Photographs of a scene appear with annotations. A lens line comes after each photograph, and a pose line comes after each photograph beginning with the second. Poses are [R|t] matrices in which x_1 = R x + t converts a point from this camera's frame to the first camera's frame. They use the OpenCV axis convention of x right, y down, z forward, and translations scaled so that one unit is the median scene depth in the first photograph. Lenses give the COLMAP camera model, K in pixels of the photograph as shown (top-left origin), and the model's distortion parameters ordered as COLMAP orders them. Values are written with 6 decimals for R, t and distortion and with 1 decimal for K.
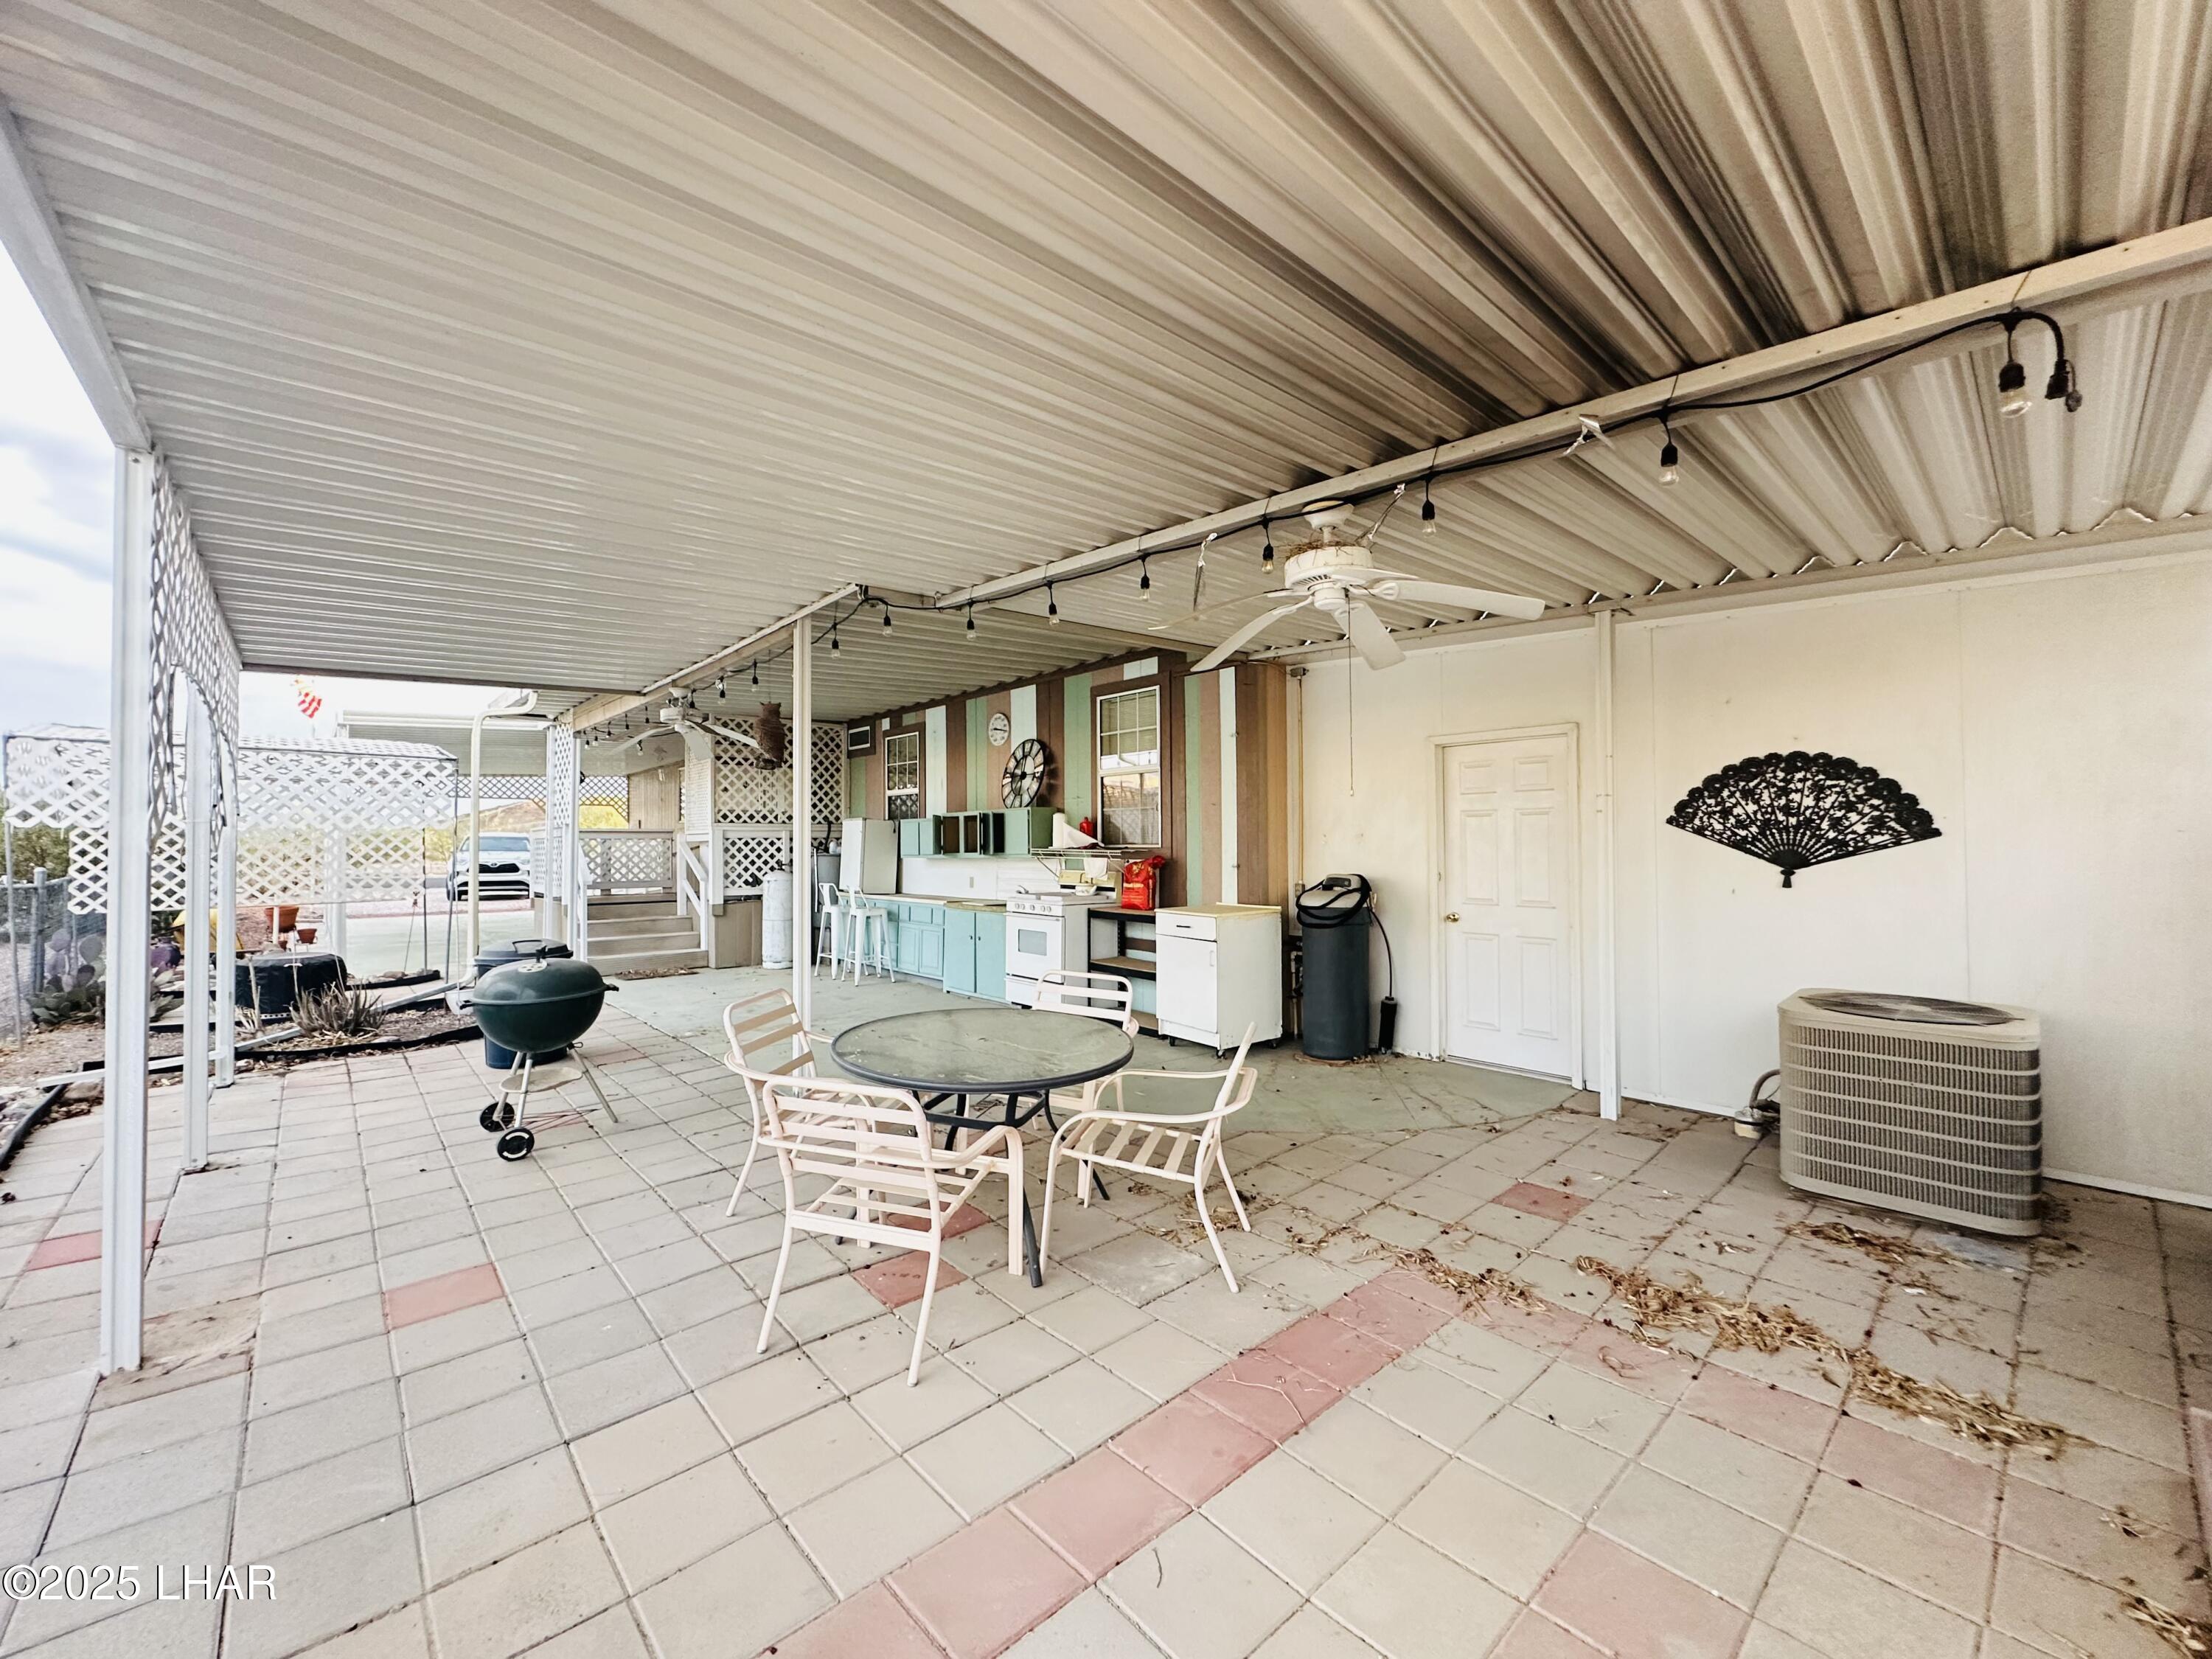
lens RADIAL K [[886.7, 0, 1118.6], [0, 886.7, 825.5], [0, 0, 1]] dist [-0.024448, 0.000408]
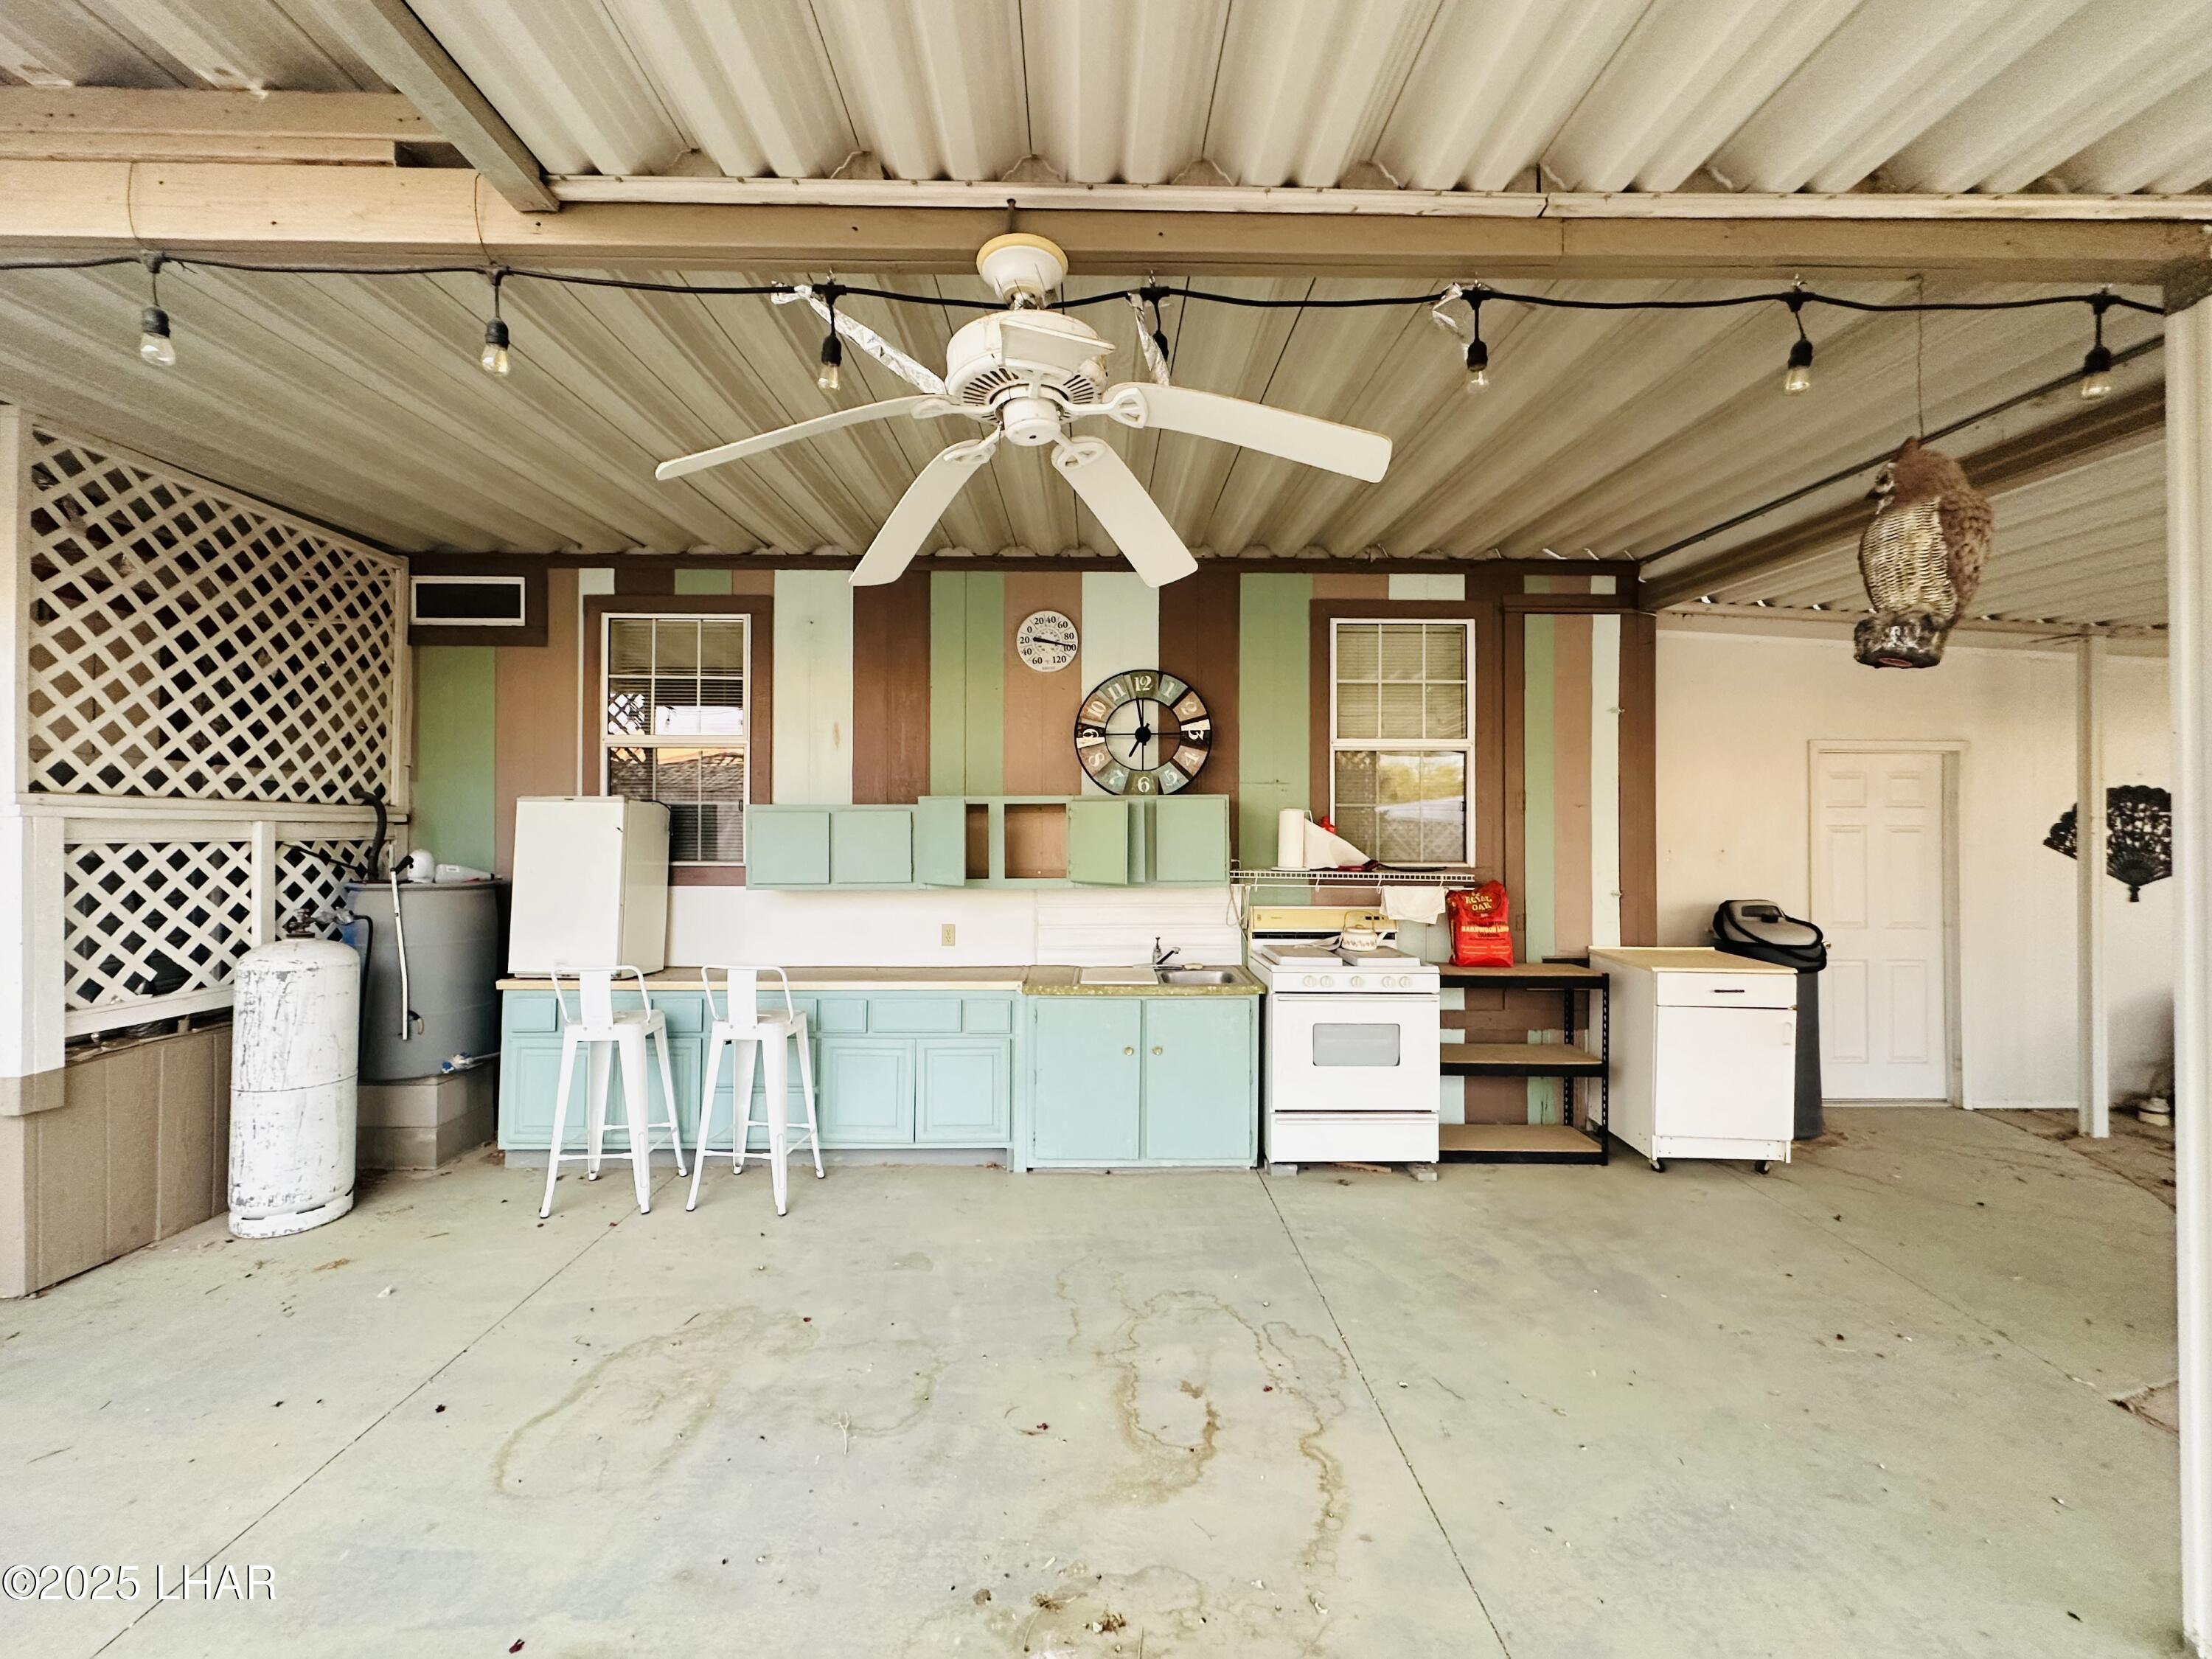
lens RADIAL K [[885.7, 0, 1105.4], [0, 885.7, 822.1], [0, 0, 1]] dist [-0.000320, 0.000183]
pose [[0.662737, 0.017269, 0.748653, -0.520191], [-0.022782, 0.999736, -0.002893, -0.000533], [-0.748506, -0.015139, 0.662955, 0.642535]]
